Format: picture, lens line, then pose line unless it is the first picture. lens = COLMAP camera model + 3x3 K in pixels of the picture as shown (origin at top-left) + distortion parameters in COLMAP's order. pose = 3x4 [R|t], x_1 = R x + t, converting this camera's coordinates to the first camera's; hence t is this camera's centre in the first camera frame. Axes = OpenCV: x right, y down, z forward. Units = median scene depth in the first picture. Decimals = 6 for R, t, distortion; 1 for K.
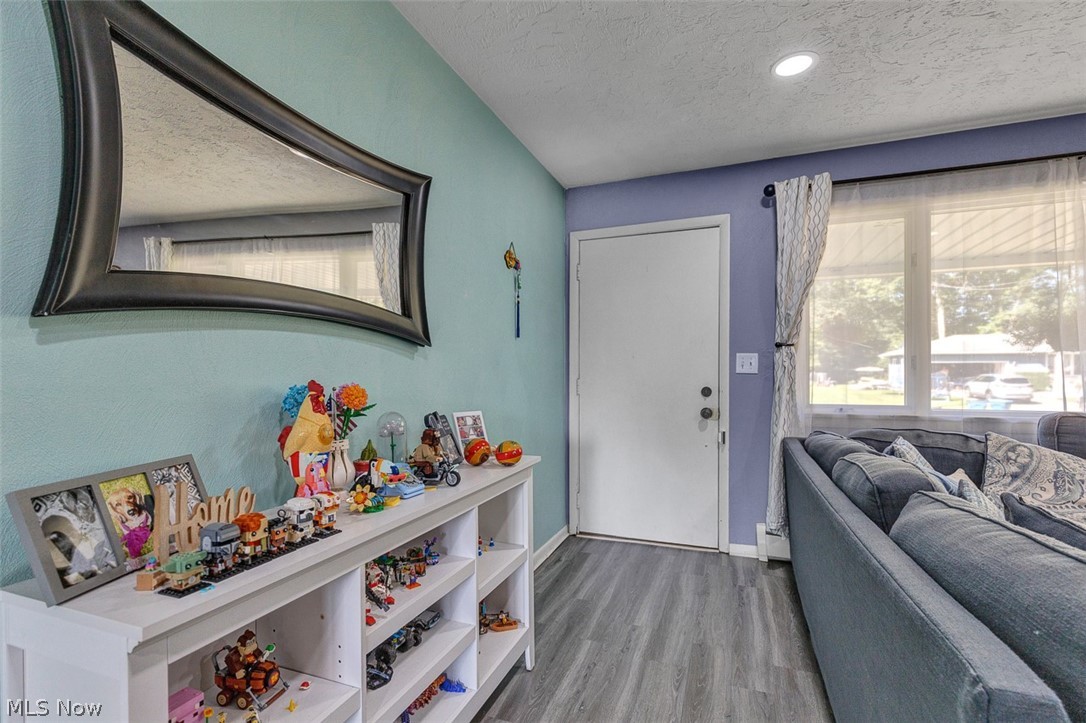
lens RADIAL K [[496.0, 0, 542.5], [0, 496.0, 377.0], [0, 0, 1]] dist [0.000851, 0.000228]
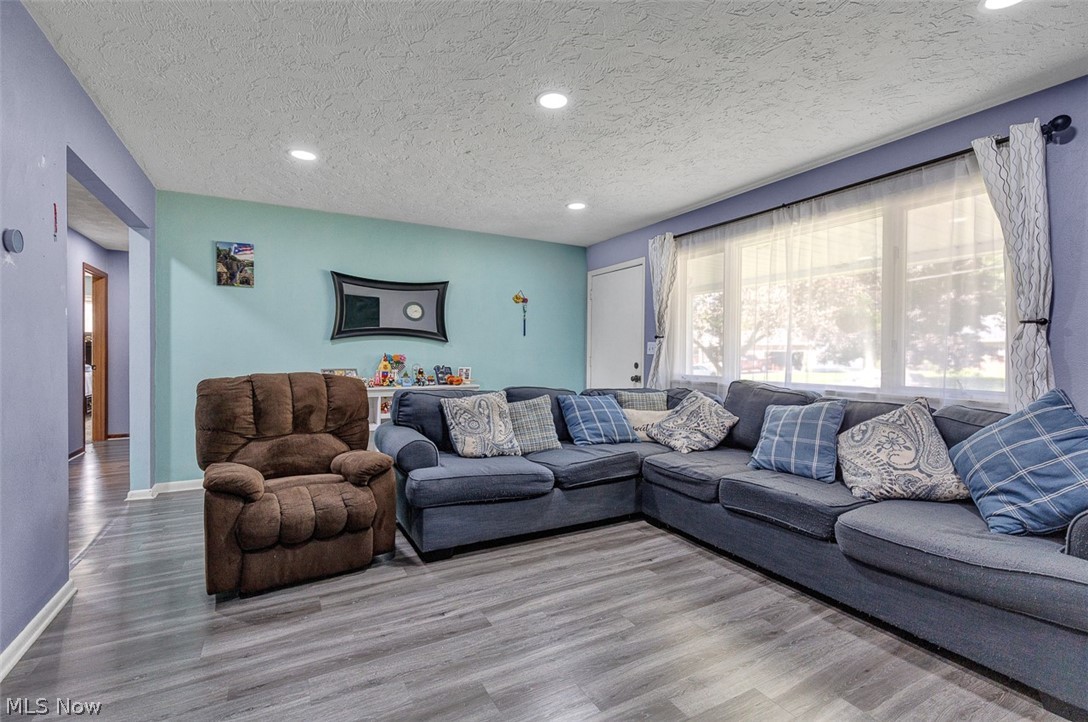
lens RADIAL K [[493.5, 0, 544.0], [0, 493.5, 361.0], [0, 0, 1]] dist [0.007391, -0.000064]
pose [[0.766144, 0.017251, -0.642437, 1.298033], [-0.016672, 0.999837, 0.006966, 0.009758], [0.642452, 0.005374, 0.766307, -0.507992]]
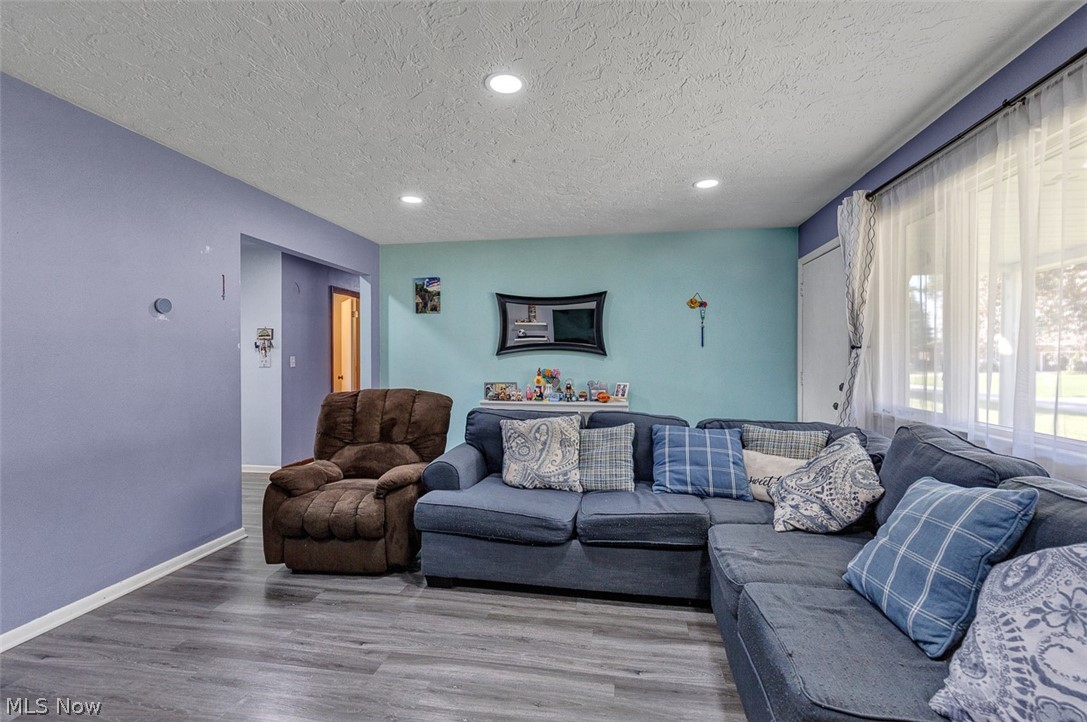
lens RADIAL K [[495.8, 0, 540.8], [0, 495.8, 358.0], [0, 0, 1]] dist [0.005846, -0.000476]
pose [[0.191193, 0.005520, -0.981537, 1.496471], [-0.013168, 0.999909, 0.003058, -0.036072], [0.981464, 0.012340, 0.191248, 0.107770]]
